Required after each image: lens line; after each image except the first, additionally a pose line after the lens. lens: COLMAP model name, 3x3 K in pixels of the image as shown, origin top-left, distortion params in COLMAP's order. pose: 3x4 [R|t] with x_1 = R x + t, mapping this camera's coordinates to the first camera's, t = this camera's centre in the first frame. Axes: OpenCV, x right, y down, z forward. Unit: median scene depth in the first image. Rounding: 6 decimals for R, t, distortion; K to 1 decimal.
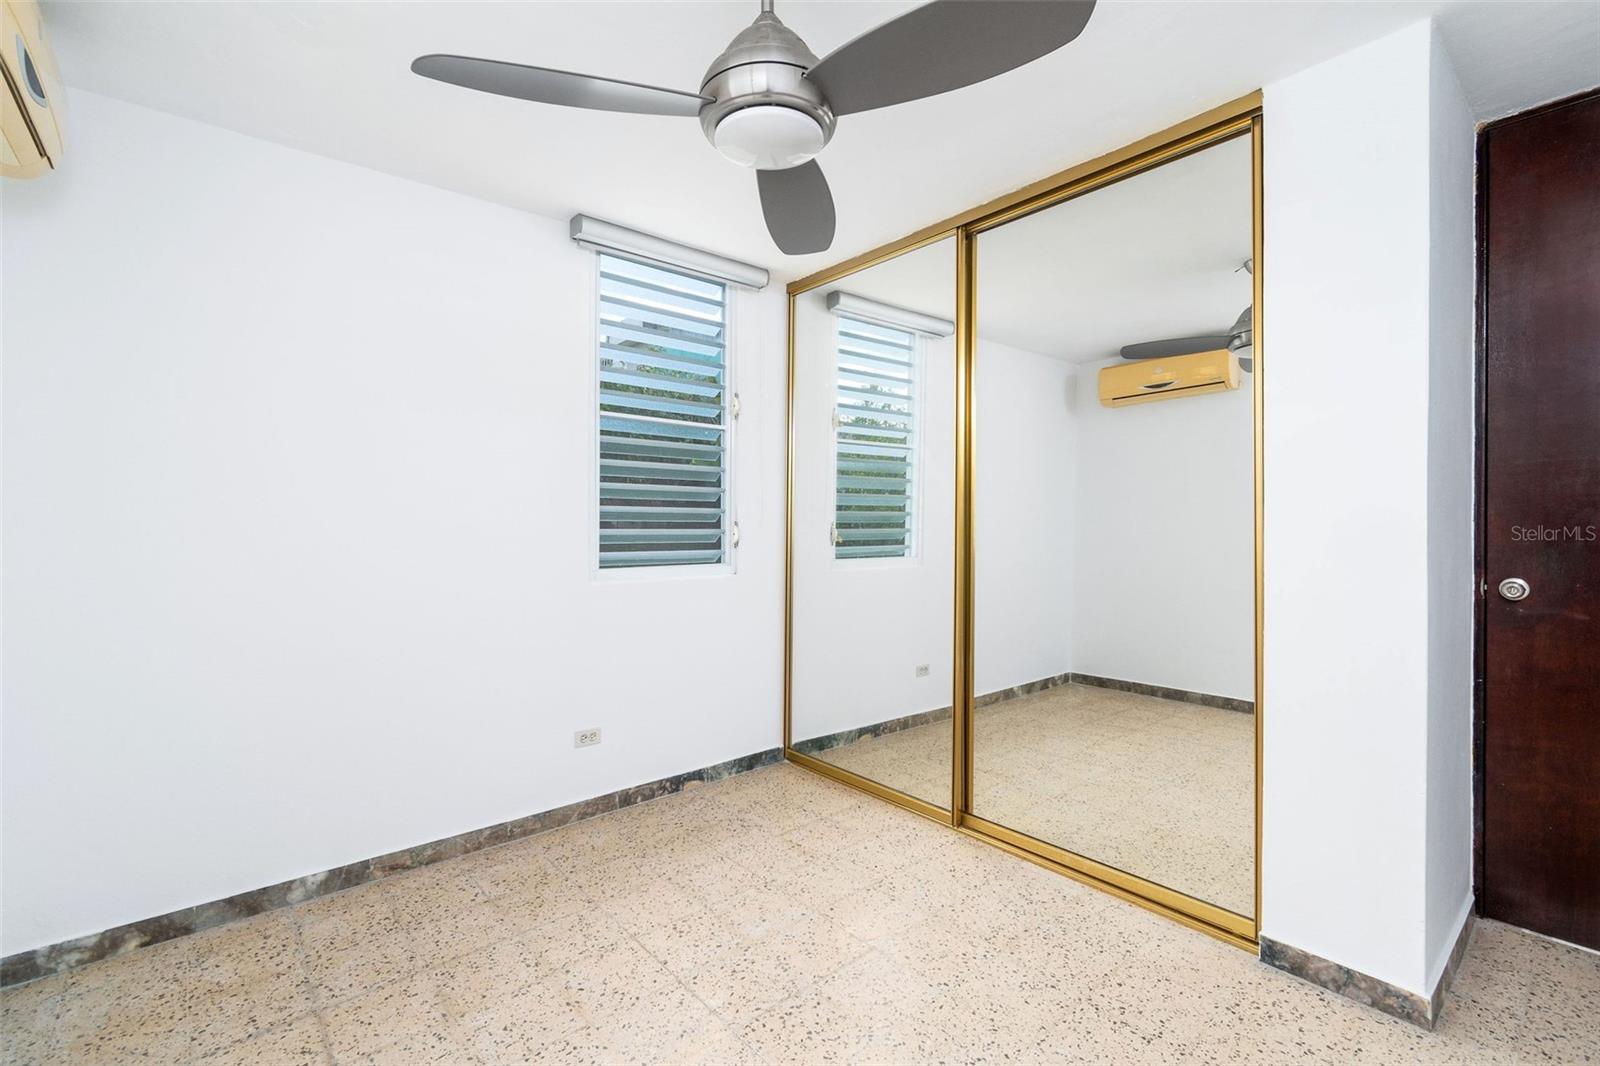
lens RADIAL K [[709.5, 0, 794.5], [0, 709.5, 523.1], [0, 0, 1]] dist [0.000759, 0.000023]
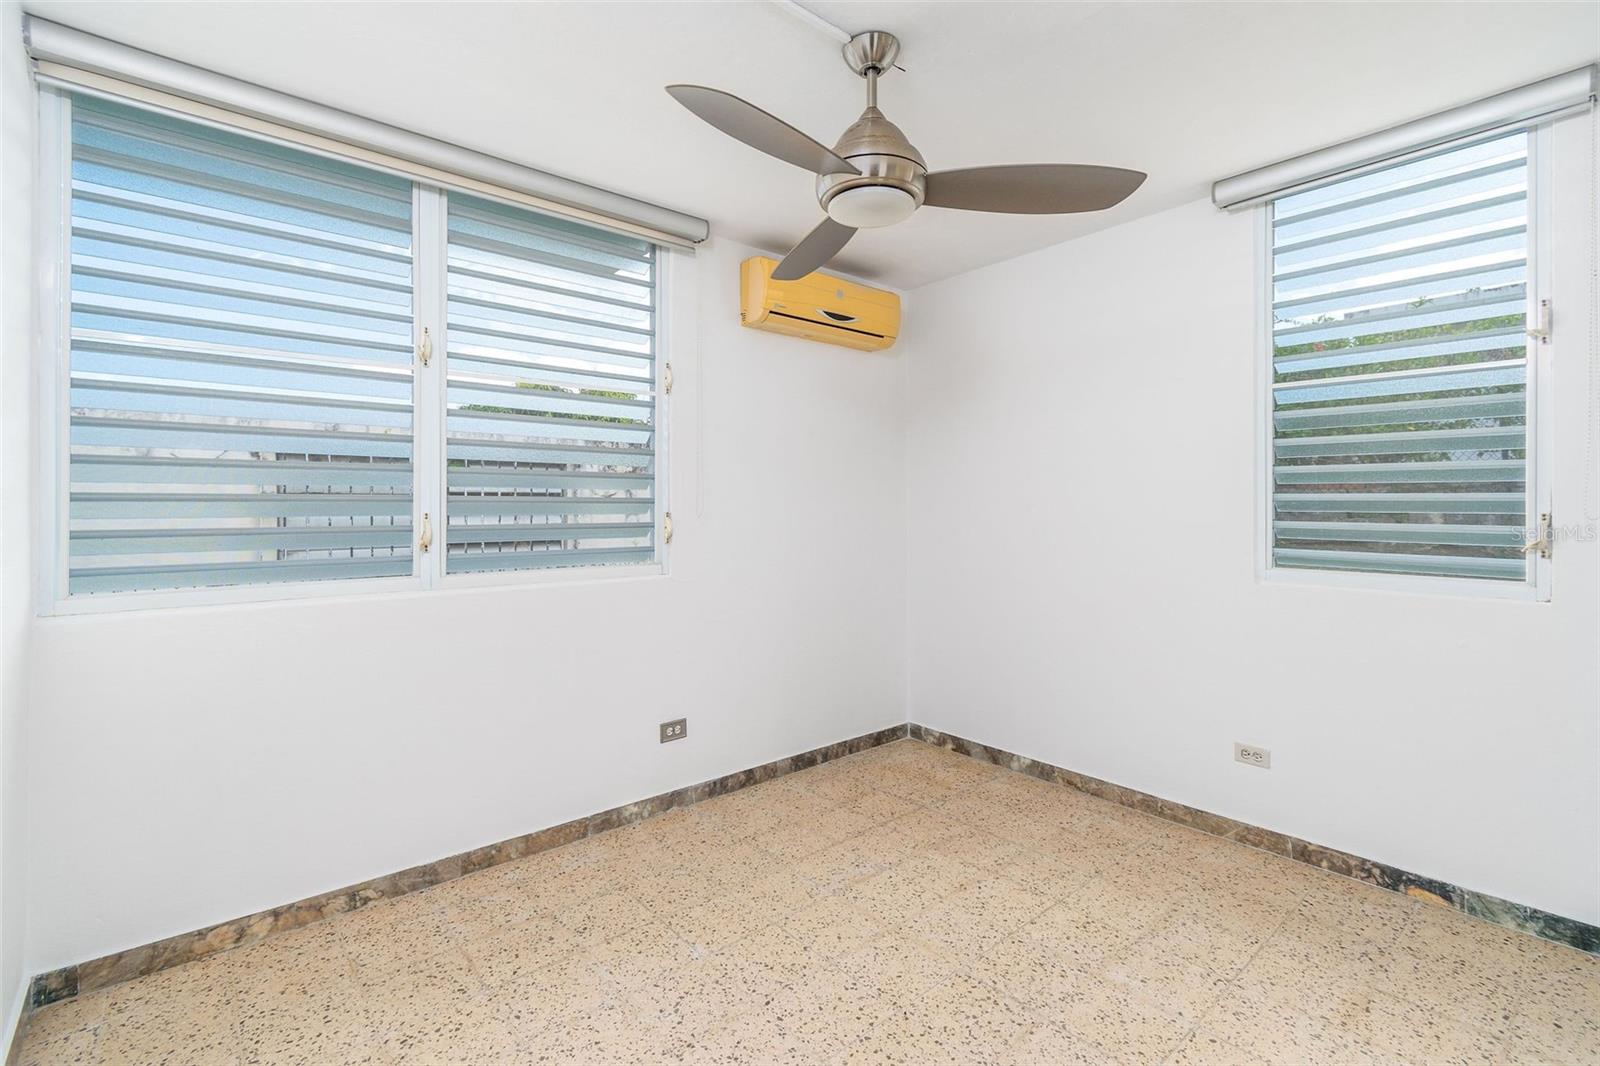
lens RADIAL K [[709.5, 0, 799.5], [0, 709.5, 507.1], [0, 0, 1]] dist [0.000759, 0.000023]
pose [[-0.002443, -0.002248, -0.999994, 0.637246], [-0.006376, 0.999977, -0.002233, -0.002834], [0.999977, 0.006371, -0.002457, 0.461234]]
